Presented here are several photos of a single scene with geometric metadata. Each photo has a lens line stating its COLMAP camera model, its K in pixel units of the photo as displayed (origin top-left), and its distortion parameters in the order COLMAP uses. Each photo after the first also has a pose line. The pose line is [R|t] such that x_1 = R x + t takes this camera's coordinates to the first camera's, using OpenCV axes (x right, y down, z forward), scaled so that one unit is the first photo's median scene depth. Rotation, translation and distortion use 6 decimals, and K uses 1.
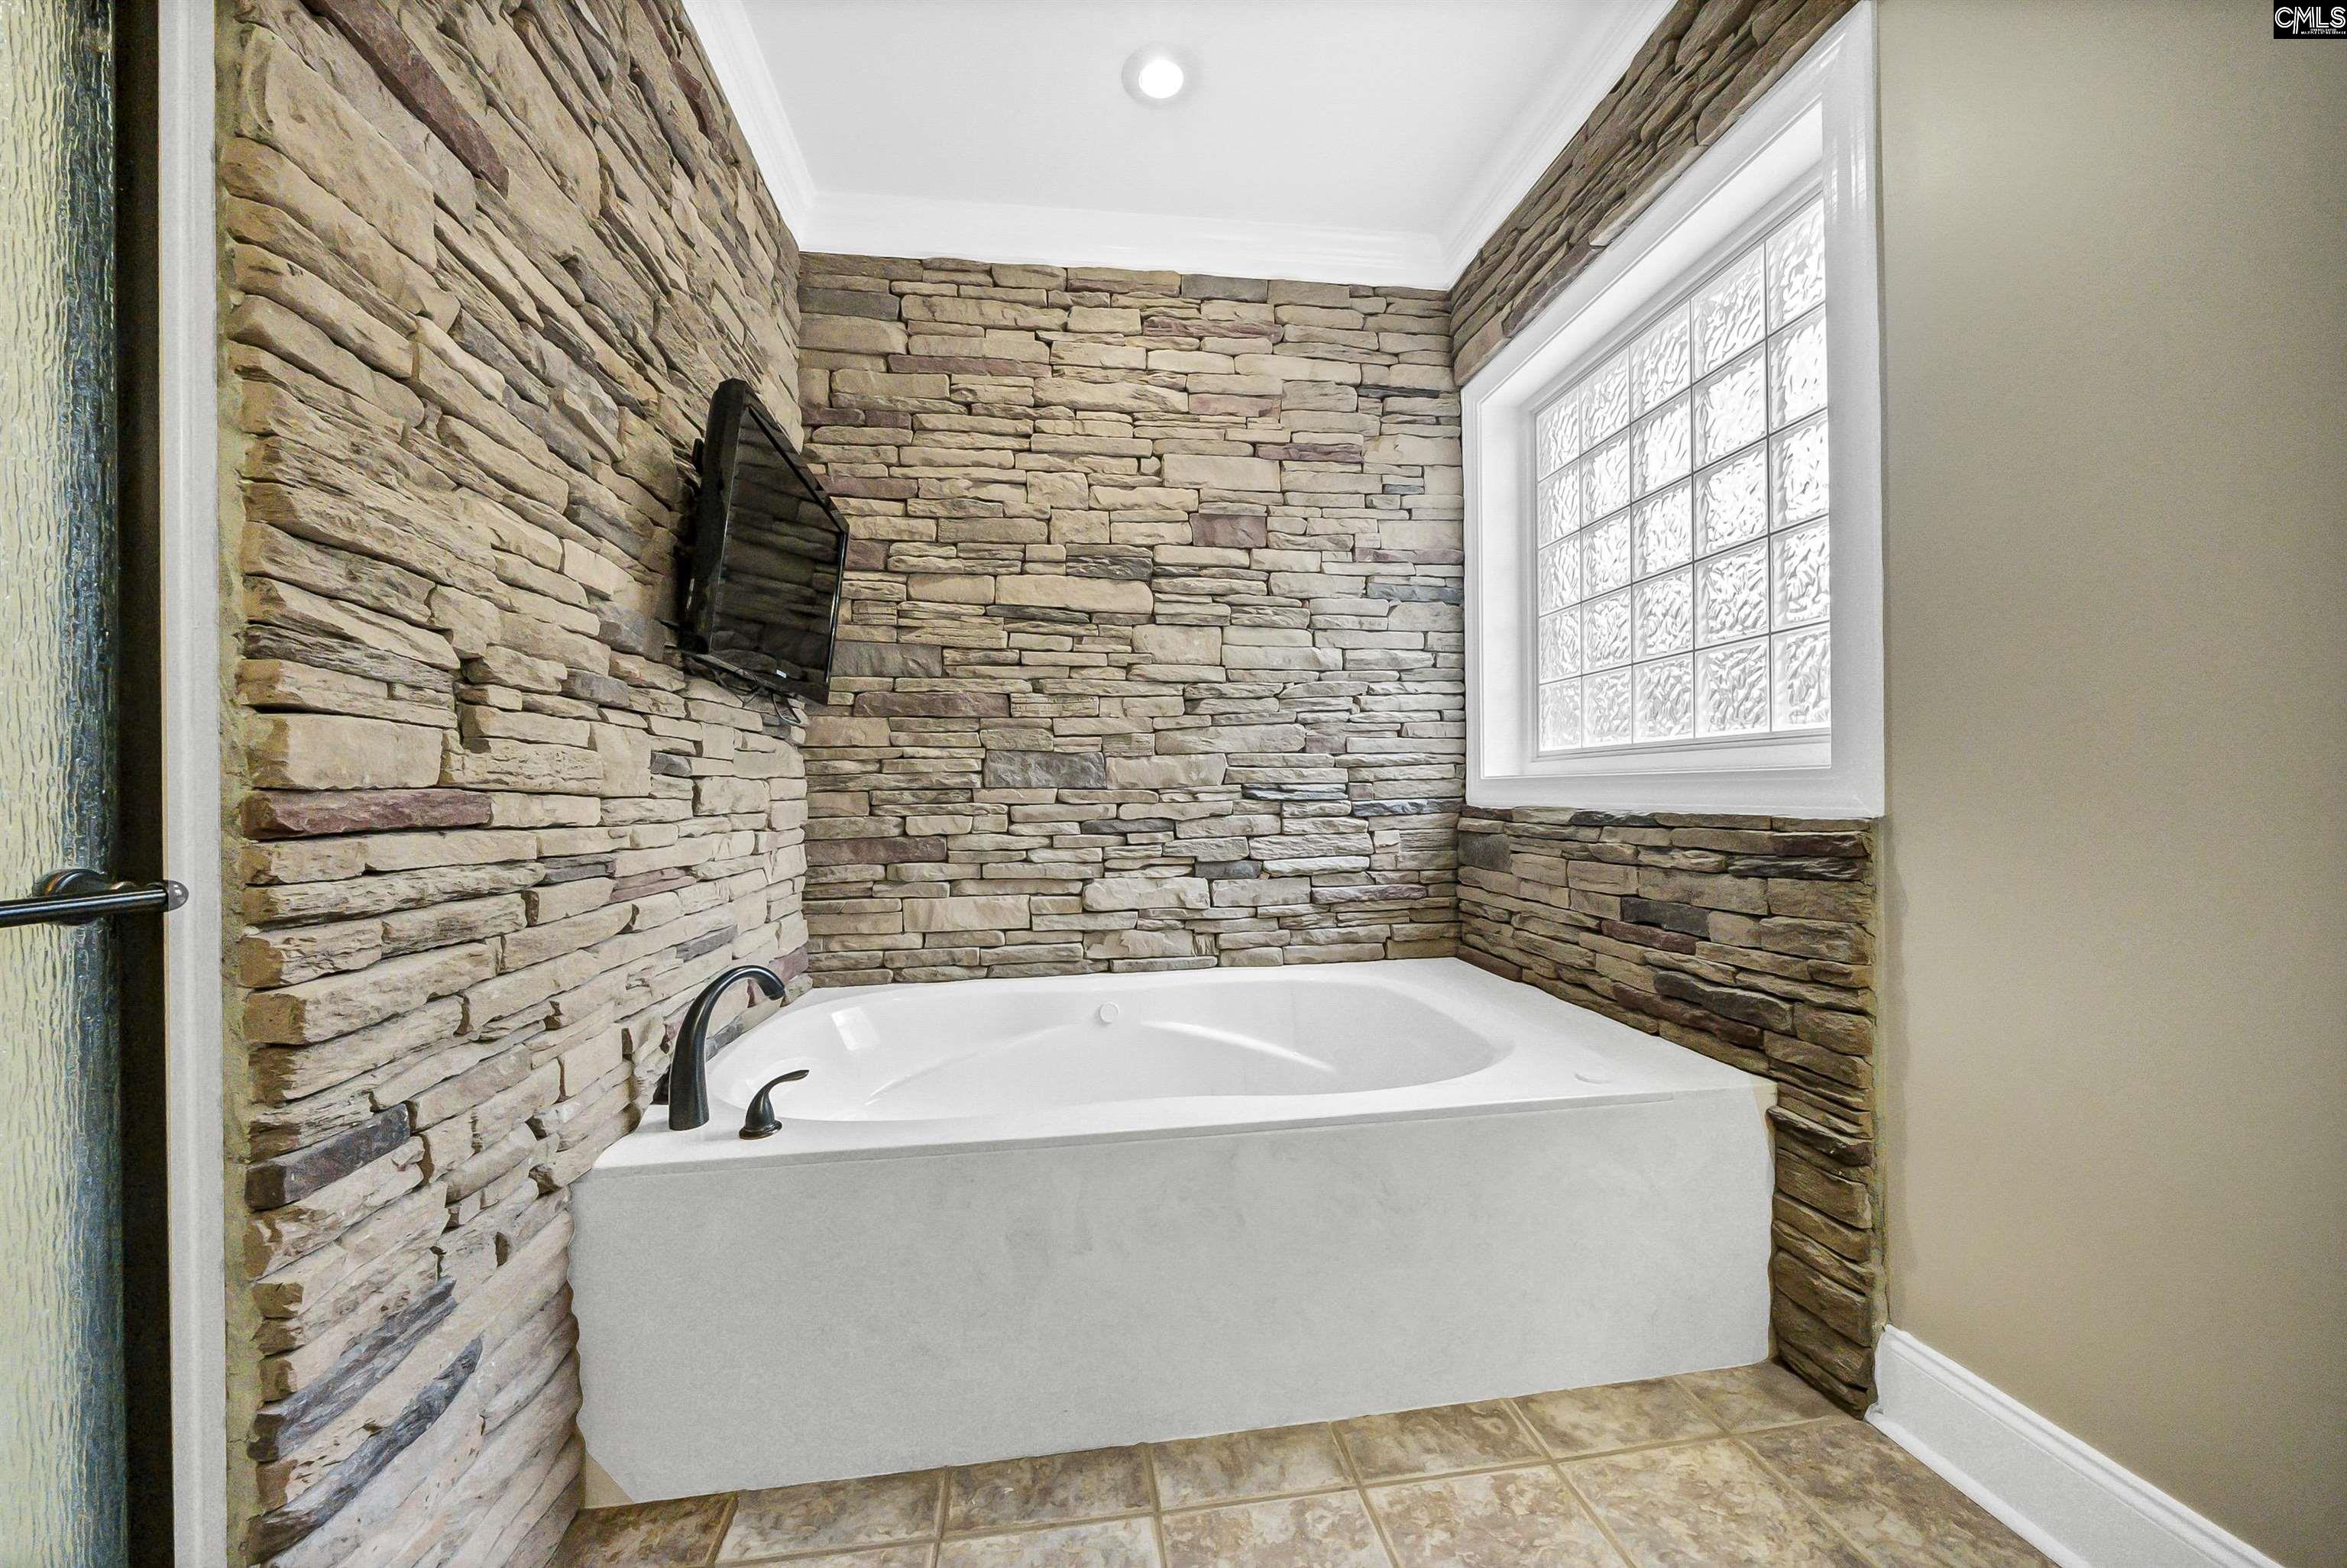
lens RADIAL K [[831.2, 0, 1167.0], [0, 831.2, 789.7], [0, 0, 1]] dist [-0.002017, 0.000150]
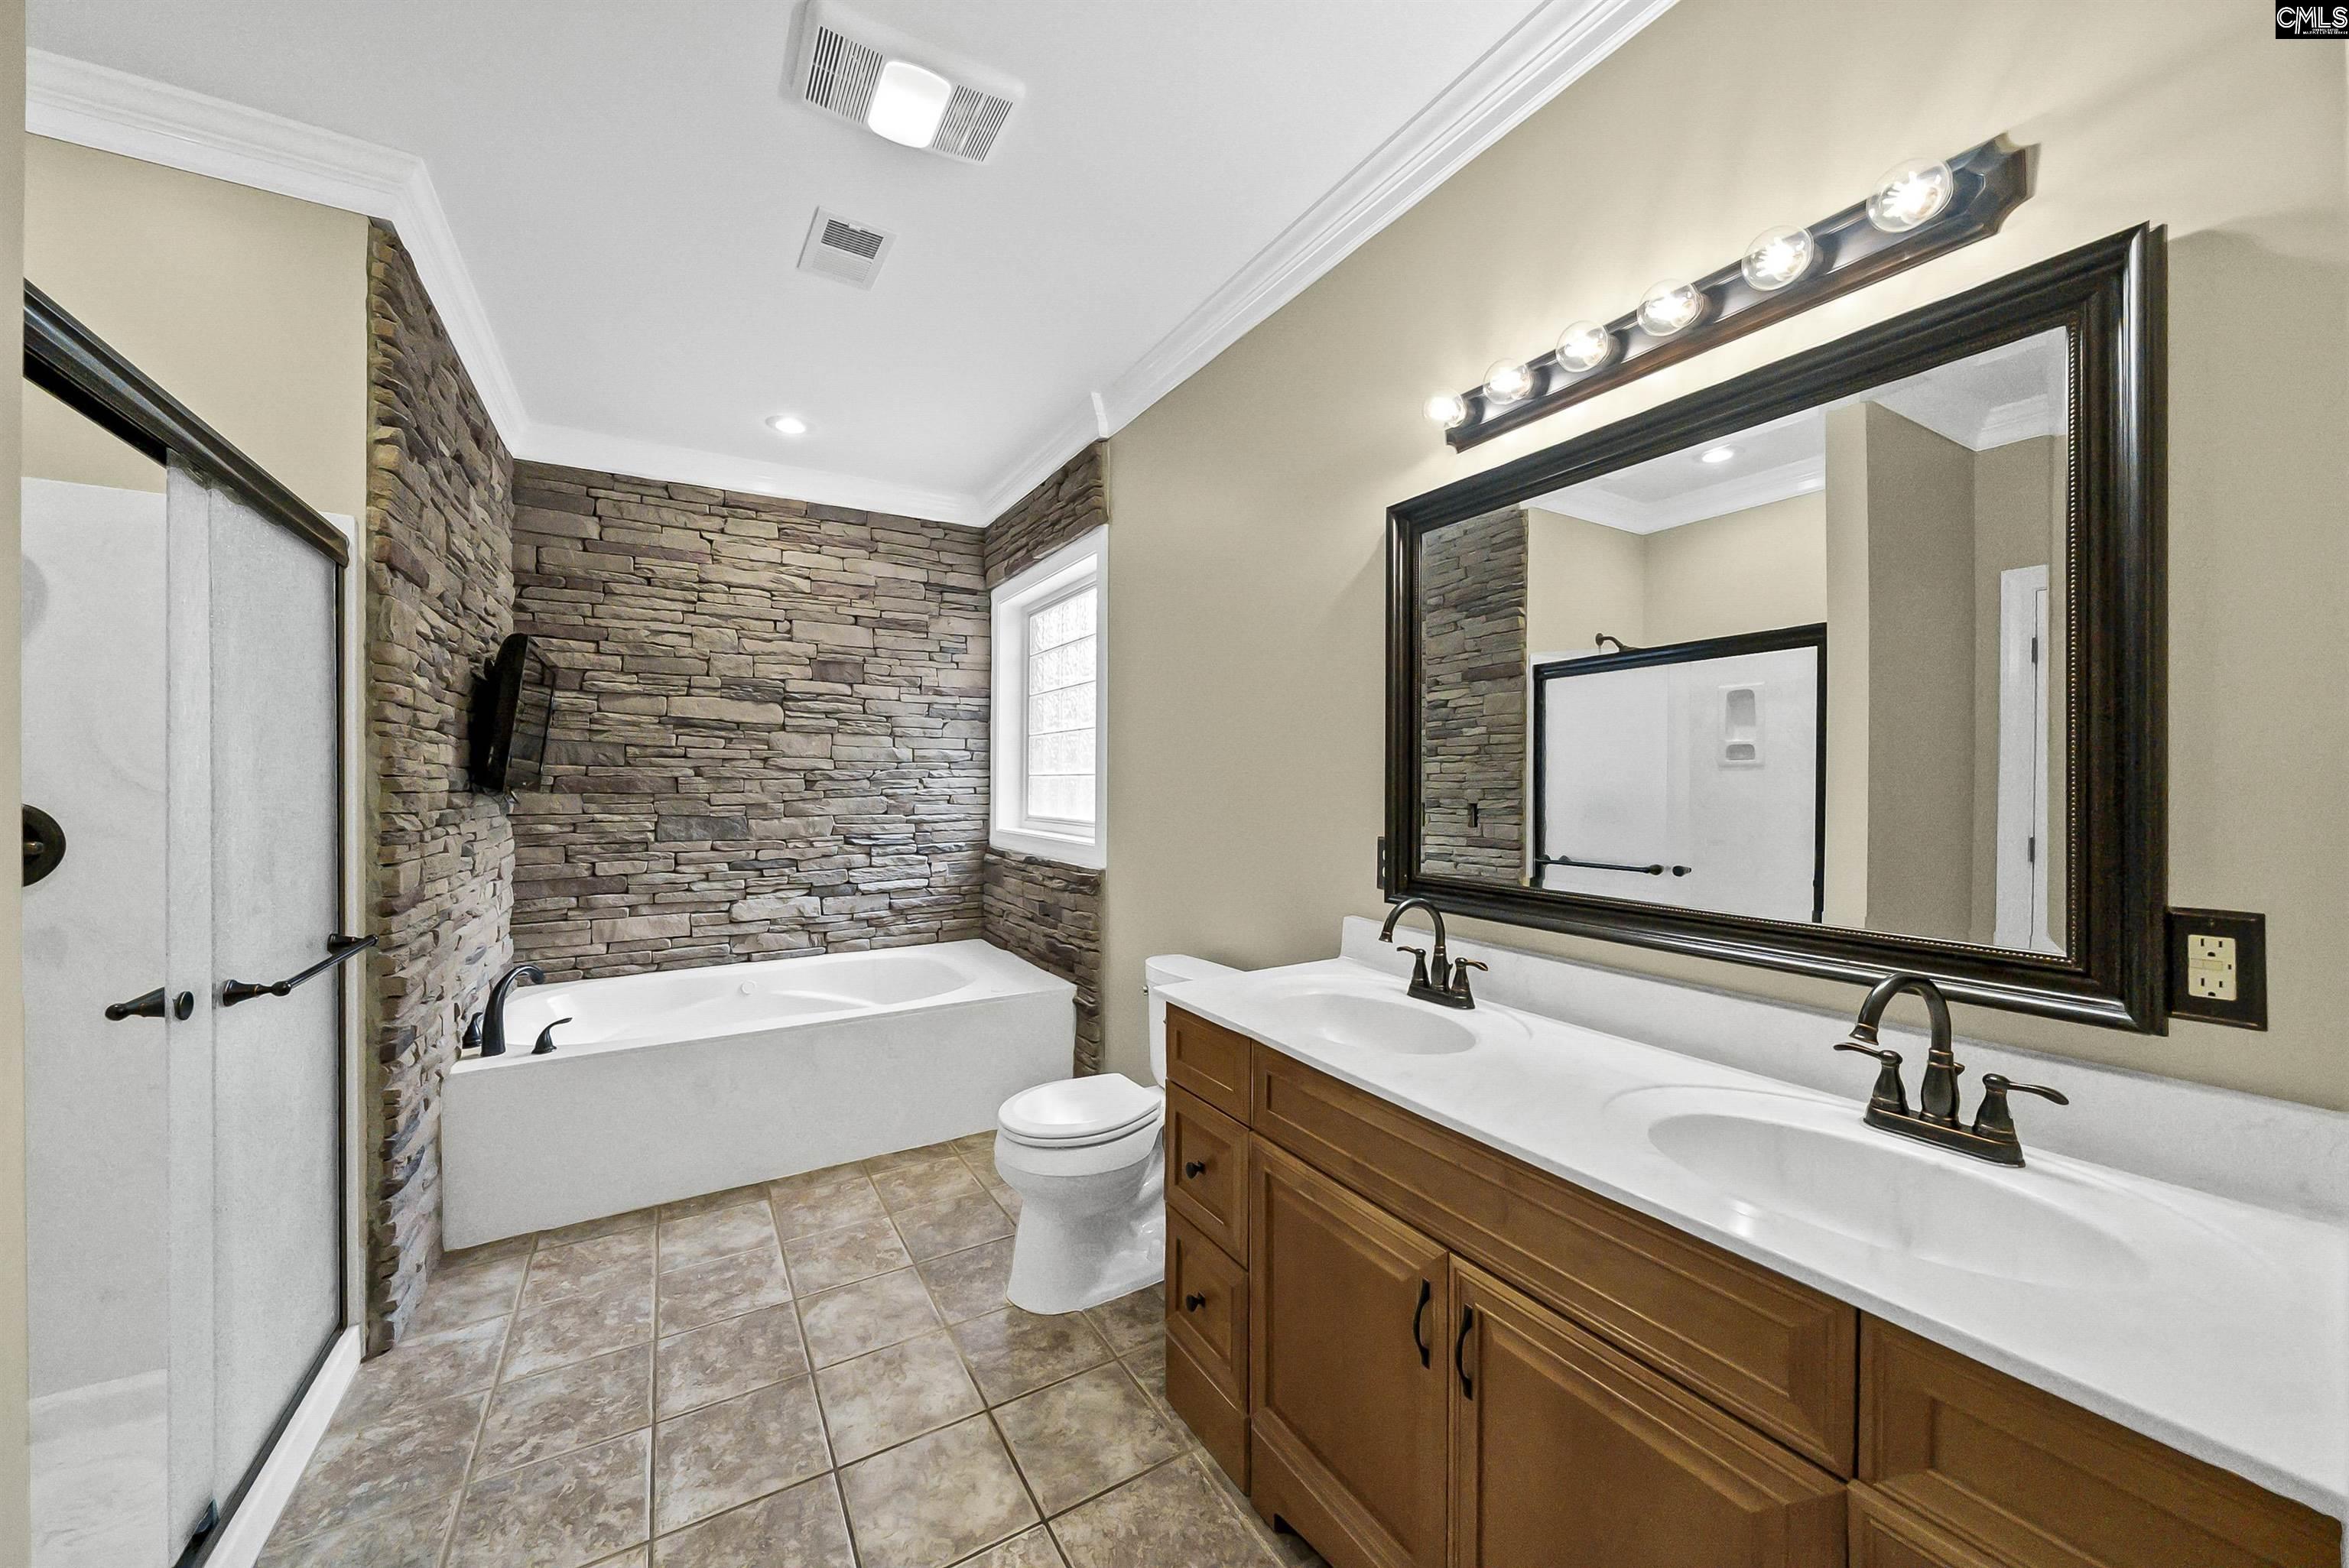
lens RADIAL K [[831.9, 0, 1136.8], [0, 831.9, 773.0], [0, 0, 1]] dist [-0.002017, 0.000150]
pose [[0.933900, 0.012769, 0.357305, 0.045117], [-0.009086, 0.999887, -0.011984, -0.112590], [-0.357418, 0.007945, 0.933911, -0.671481]]
